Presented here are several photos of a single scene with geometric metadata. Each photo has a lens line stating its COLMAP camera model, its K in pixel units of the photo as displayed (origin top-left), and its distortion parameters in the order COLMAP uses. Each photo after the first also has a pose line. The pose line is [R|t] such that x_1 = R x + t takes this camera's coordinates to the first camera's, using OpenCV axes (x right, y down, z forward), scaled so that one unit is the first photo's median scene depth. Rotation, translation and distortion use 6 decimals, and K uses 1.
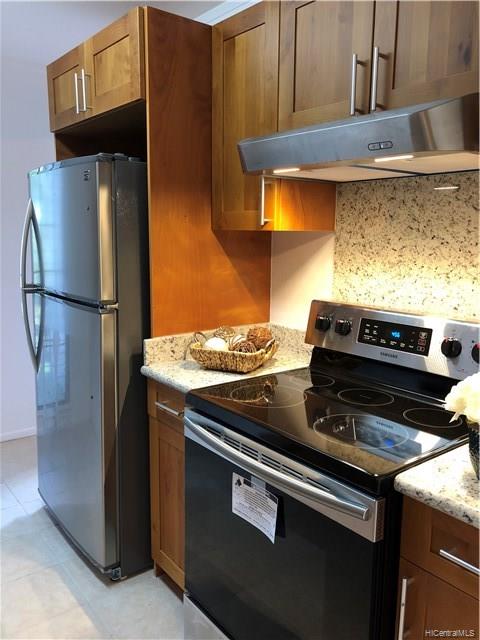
lens RADIAL K [[528.4, 0, 240.0], [0, 528.4, 320.0], [0, 0, 1]] dist [0.003129, -0.006114]
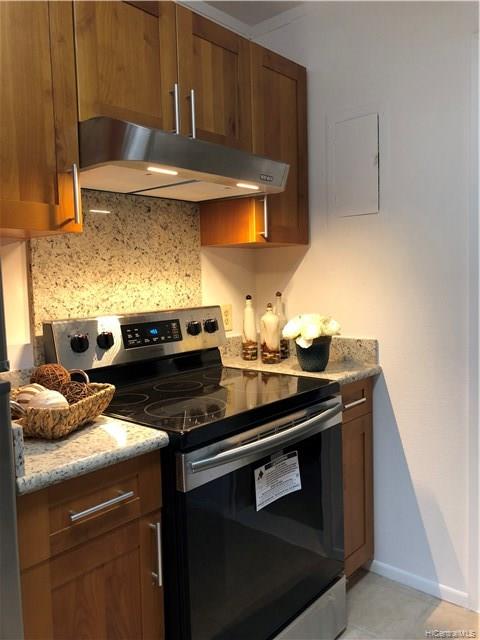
lens RADIAL K [[528.4, 0, 240.0], [0, 528.4, 320.0], [0, 0, 1]] dist [0.003129, -0.006114]
pose [[-0.203209, -0.083096, 0.975603, -0.808384], [0.183656, 0.975473, 0.121339, -0.095823], [-0.961757, 0.203832, -0.182964, 0.978100]]
